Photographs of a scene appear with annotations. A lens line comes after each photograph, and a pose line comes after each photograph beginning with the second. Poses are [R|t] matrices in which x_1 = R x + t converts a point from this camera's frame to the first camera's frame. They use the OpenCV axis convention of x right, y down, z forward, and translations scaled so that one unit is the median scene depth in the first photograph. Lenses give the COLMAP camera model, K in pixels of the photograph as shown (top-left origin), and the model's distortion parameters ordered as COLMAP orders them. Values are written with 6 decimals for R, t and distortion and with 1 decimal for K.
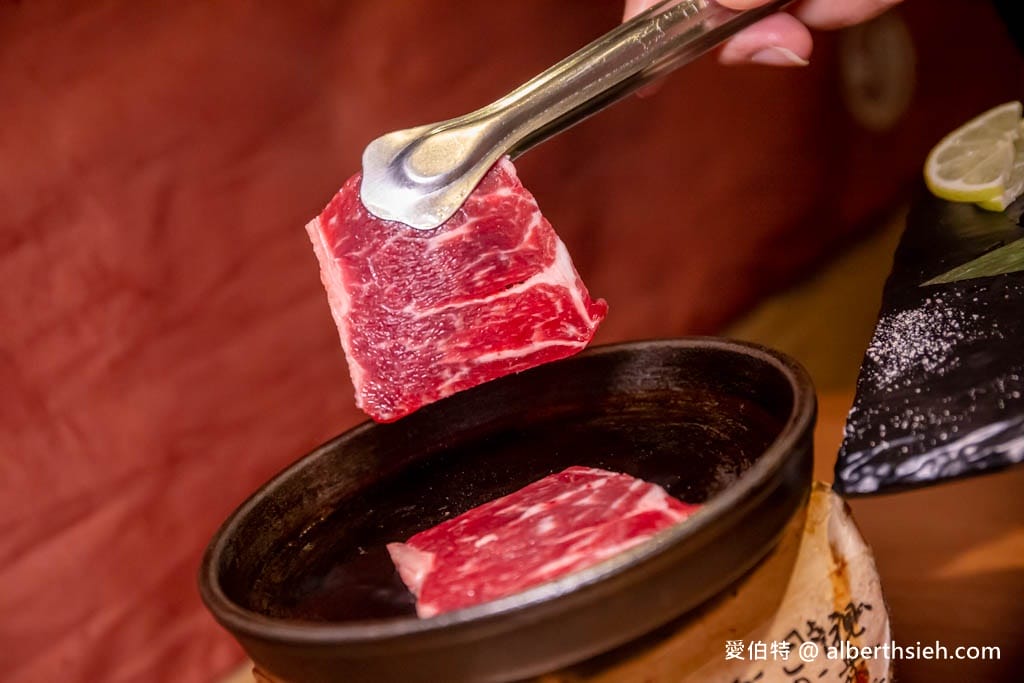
lens RADIAL K [[2063.7, 0, 512.0], [0, 2063.7, 341.5], [0, 0, 1]] dist [0.188789, 0.002231]
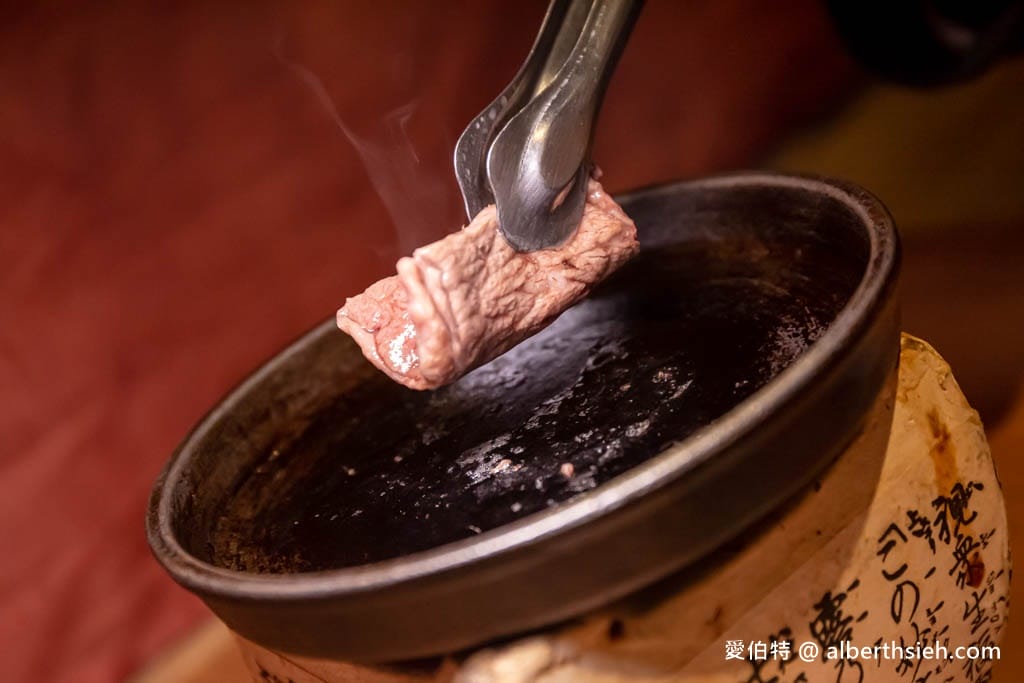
lens RADIAL K [[2059.5, 0, 512.0], [0, 2059.5, 341.5], [0, 0, 1]] dist [0.015922, -0.016008]
pose [[0.996193, -0.087166, 0.001006, -0.004877], [0.086937, 0.994294, 0.061824, 0.006728], [-0.006389, -0.061502, 0.998087, 0.206960]]
